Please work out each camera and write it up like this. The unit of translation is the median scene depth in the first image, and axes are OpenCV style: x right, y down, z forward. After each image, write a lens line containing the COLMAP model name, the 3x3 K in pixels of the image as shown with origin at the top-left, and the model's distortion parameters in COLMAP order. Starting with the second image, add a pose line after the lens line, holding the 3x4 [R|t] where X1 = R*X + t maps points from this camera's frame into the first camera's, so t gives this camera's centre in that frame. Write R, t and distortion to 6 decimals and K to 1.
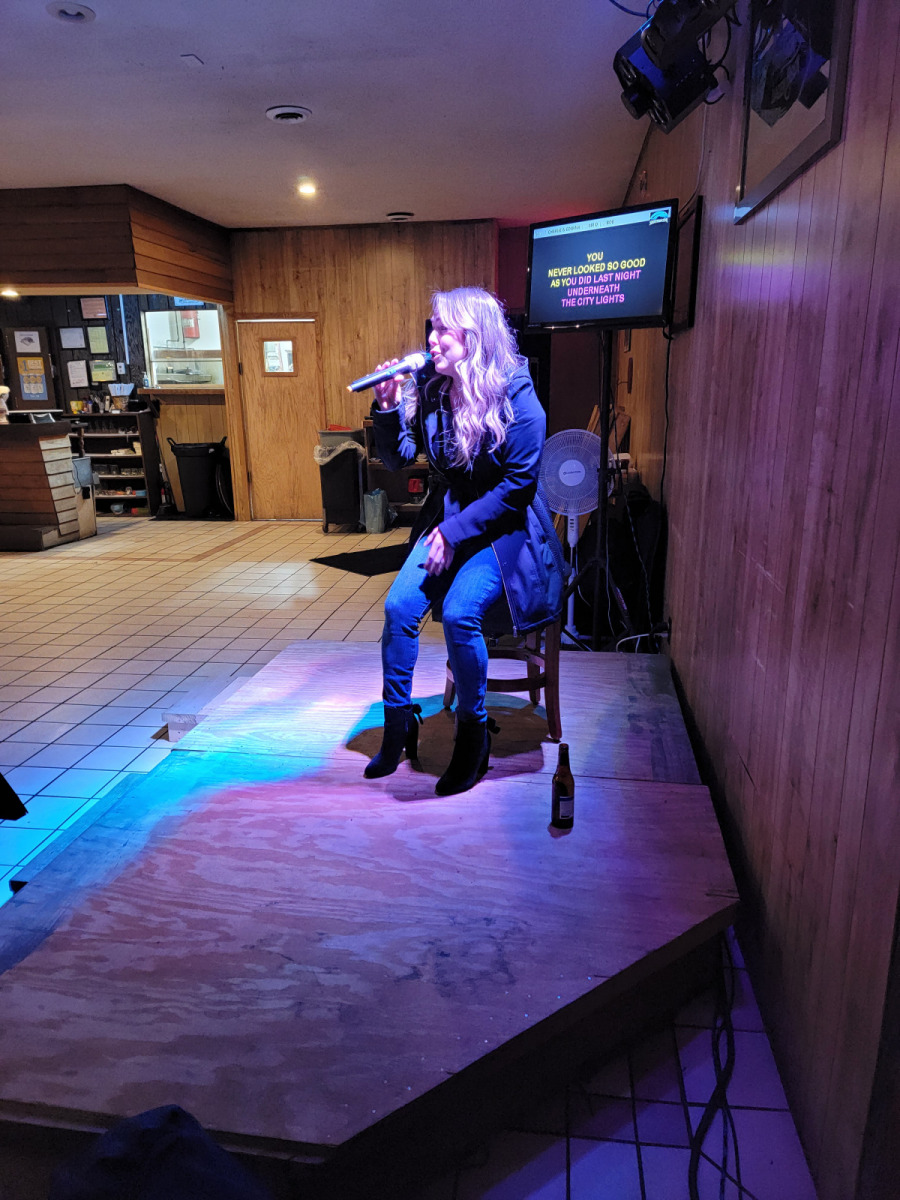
lens RADIAL K [[836.1, 0, 447.4], [0, 836.1, 594.0], [0, 0, 1]] dist [0.102313, -0.086580]
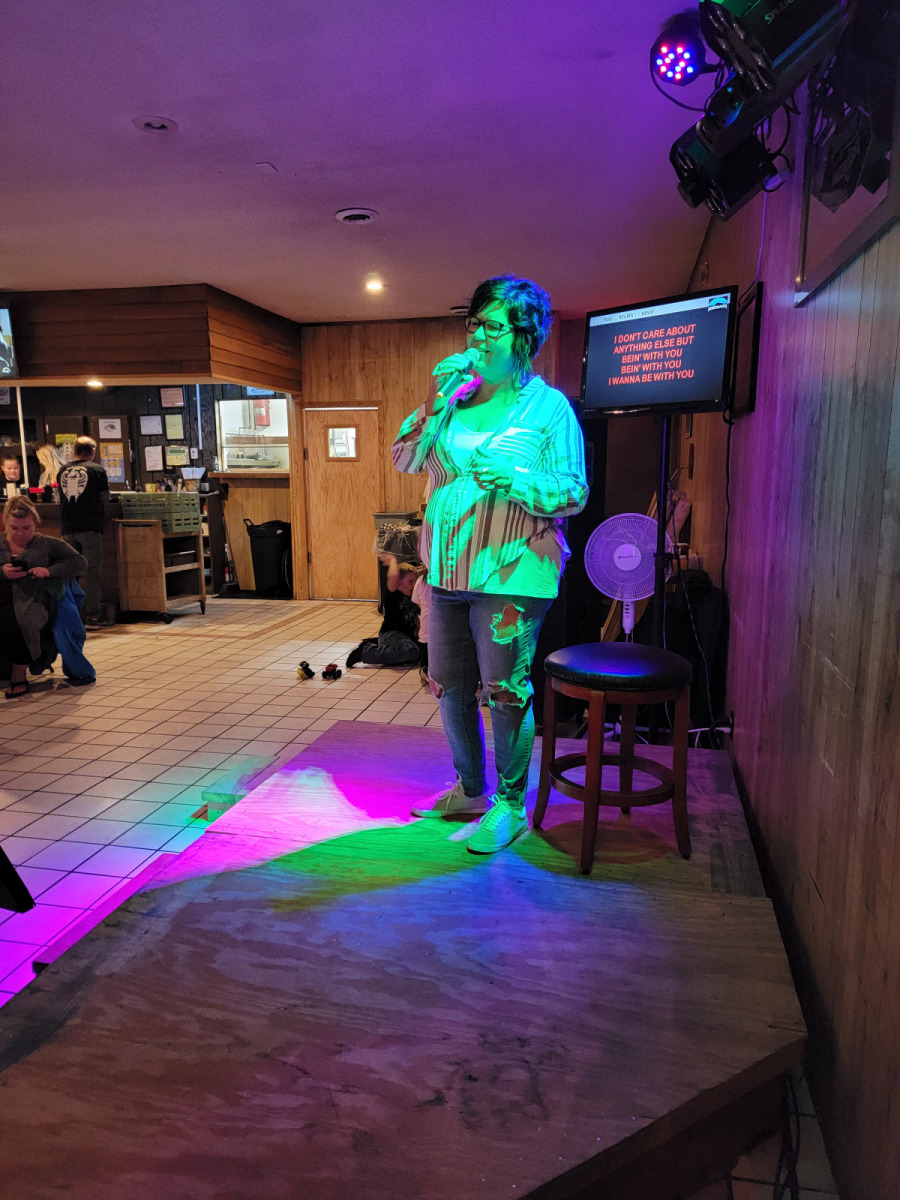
lens RADIAL K [[836.1, 0, 437.9], [0, 836.1, 602.7], [0, 0, 1]] dist [0.102313, -0.086580]
pose [[0.996359, 0.021473, -0.082505, 0.008227], [-0.028650, 0.995813, -0.086810, -0.000766], [0.080296, 0.088858, 0.992803, 0.014226]]
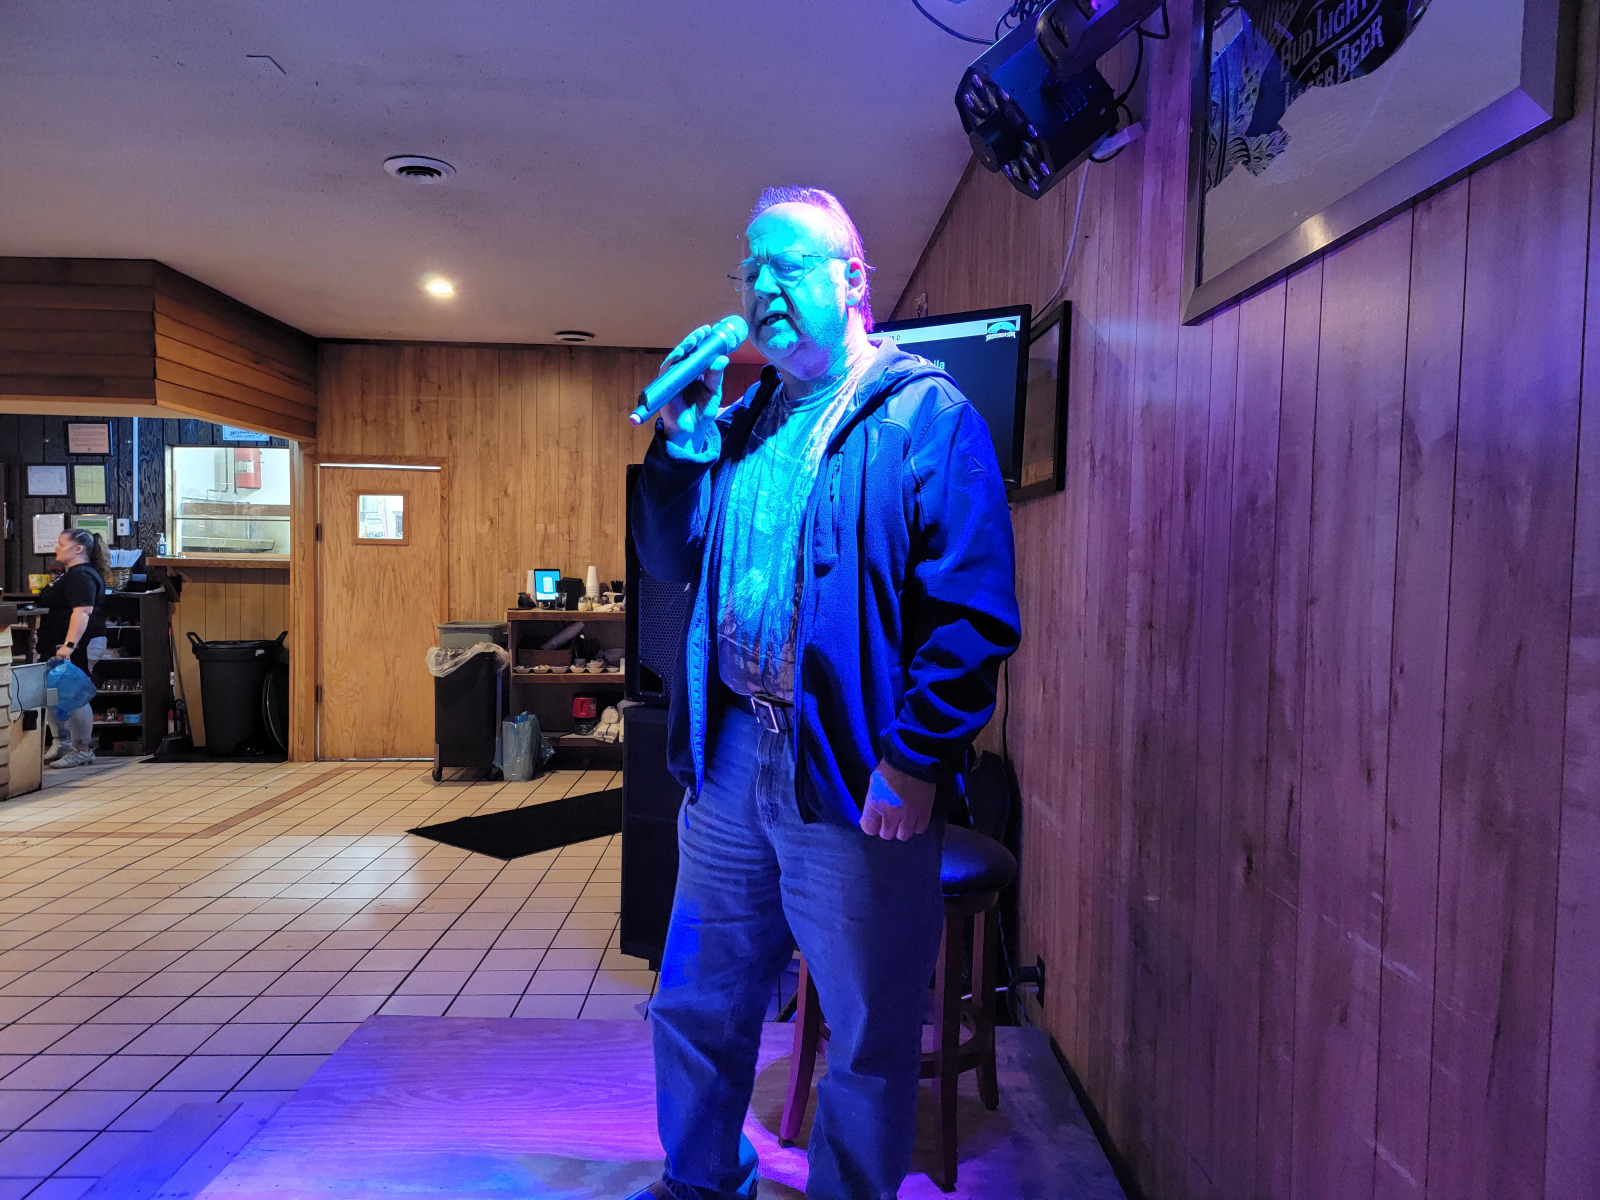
lens RADIAL K [[1114.7, 0, 800.6], [0, 1114.7, 601.7], [0, 0, 1]] dist [0.102313, -0.086580]
pose [[0.986091, 0.025029, 0.164309, -0.024259], [0.010207, 0.977610, -0.210178, -0.033449], [-0.165891, 0.208932, 0.963757, 0.138541]]
